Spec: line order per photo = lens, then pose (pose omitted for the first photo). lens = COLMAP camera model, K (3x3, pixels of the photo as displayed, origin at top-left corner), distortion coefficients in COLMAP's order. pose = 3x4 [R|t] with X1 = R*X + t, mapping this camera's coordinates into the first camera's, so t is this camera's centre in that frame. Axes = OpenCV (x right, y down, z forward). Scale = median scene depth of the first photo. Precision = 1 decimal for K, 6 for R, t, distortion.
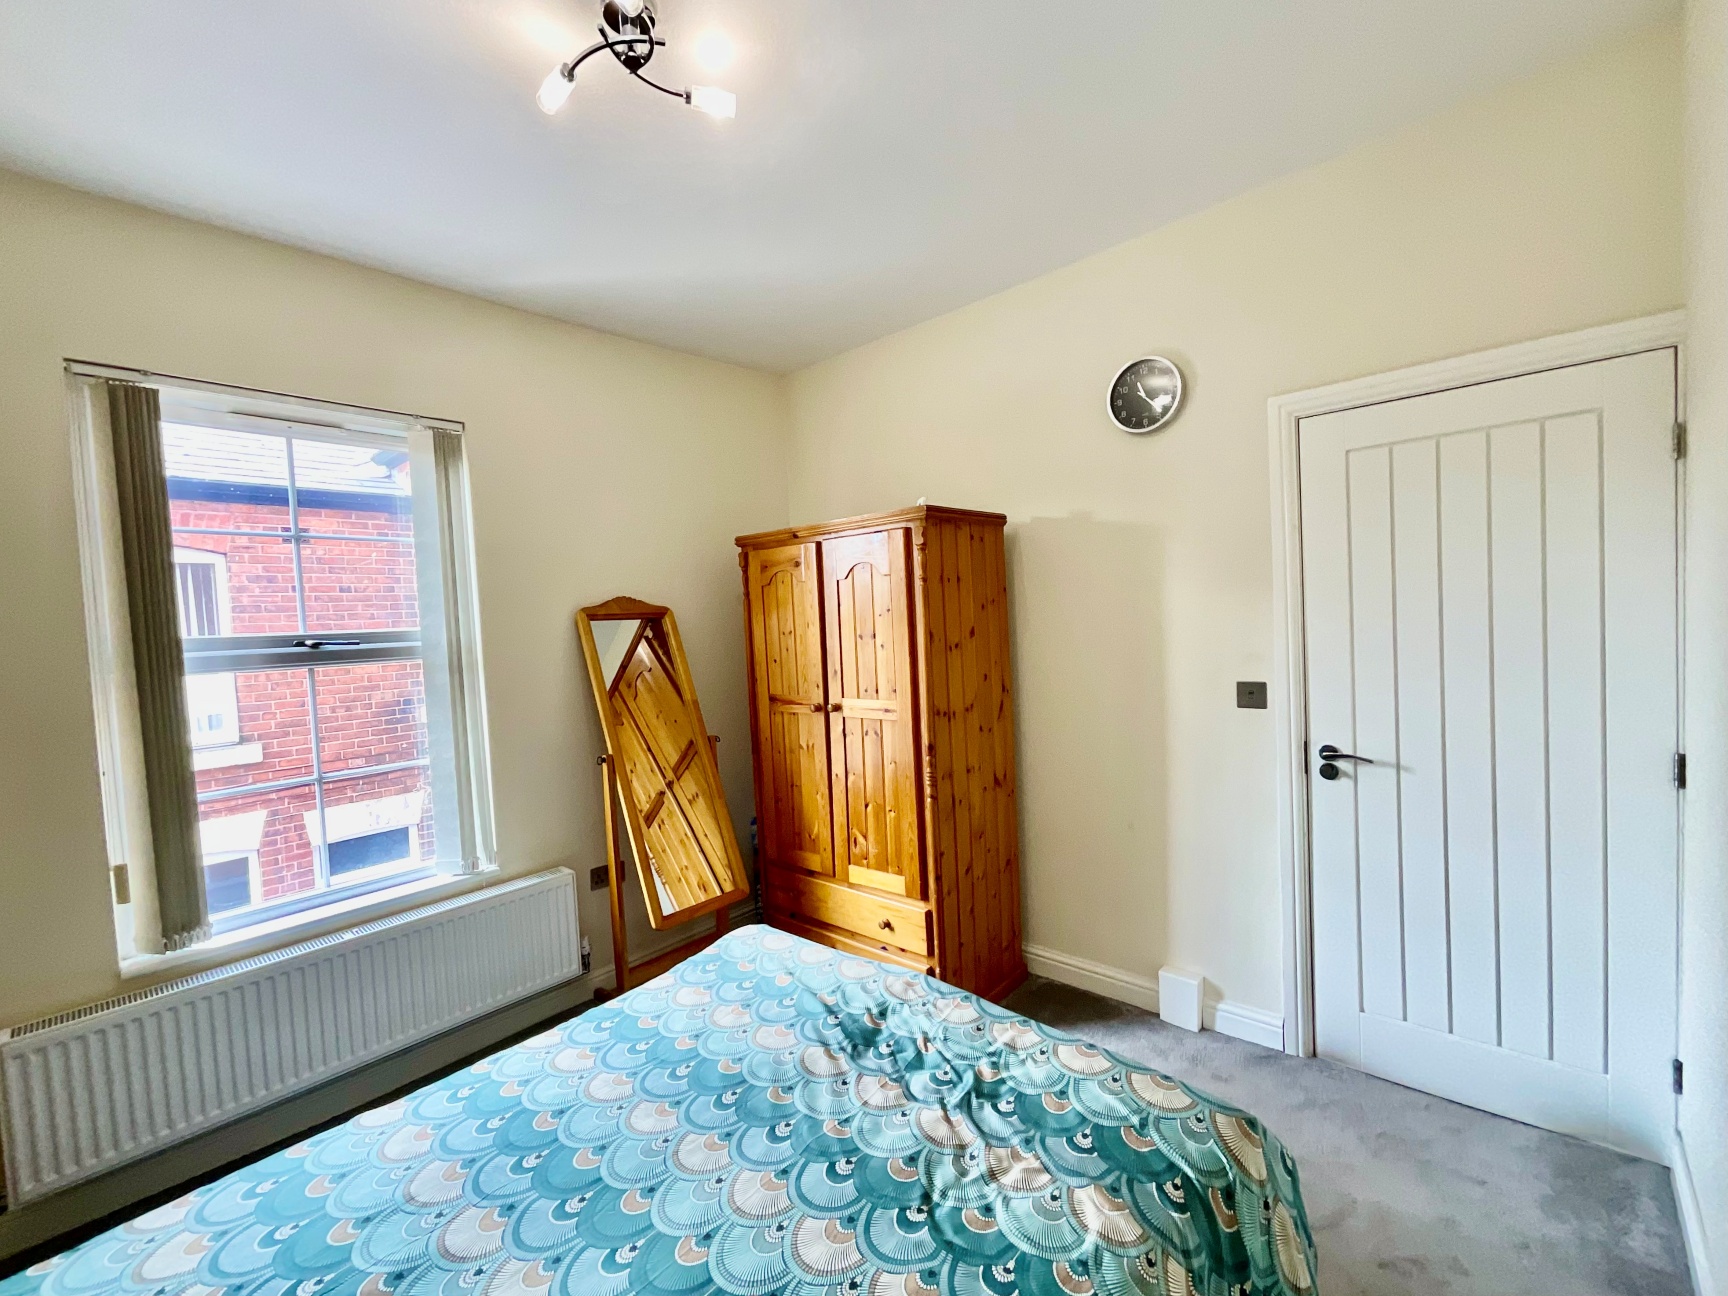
lens RADIAL K [[707.4, 0, 864.9], [0, 707.4, 651.1], [0, 0, 1]] dist [0.004533, -0.002123]
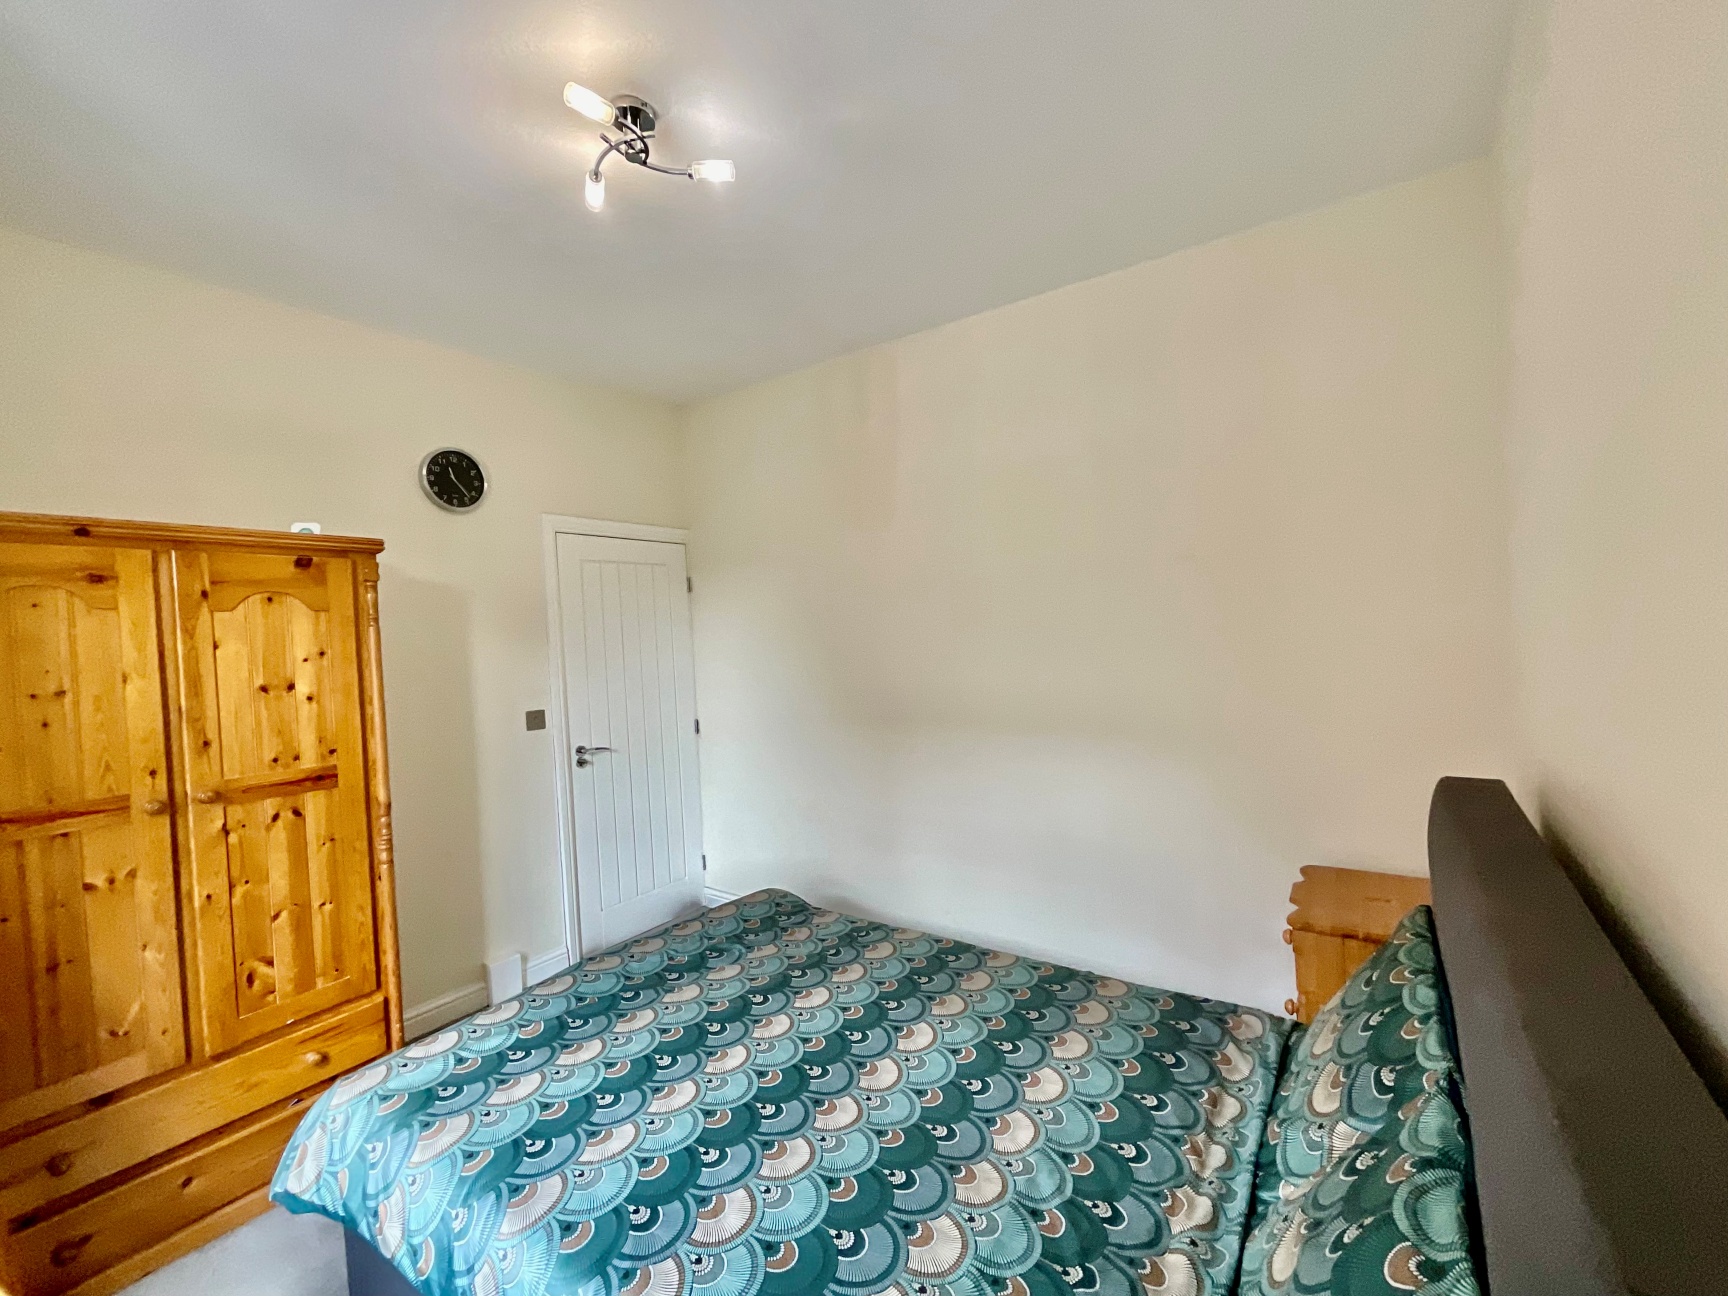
lens RADIAL K [[707.4, 0, 855.8], [0, 707.4, 648.0], [0, 0, 1]] dist [0.004533, -0.002123]
pose [[-0.069214, 0.030968, 0.997121, -1.157811], [0.096624, 0.995027, -0.024196, 0.021481], [-0.992912, 0.094671, -0.071862, 0.620886]]
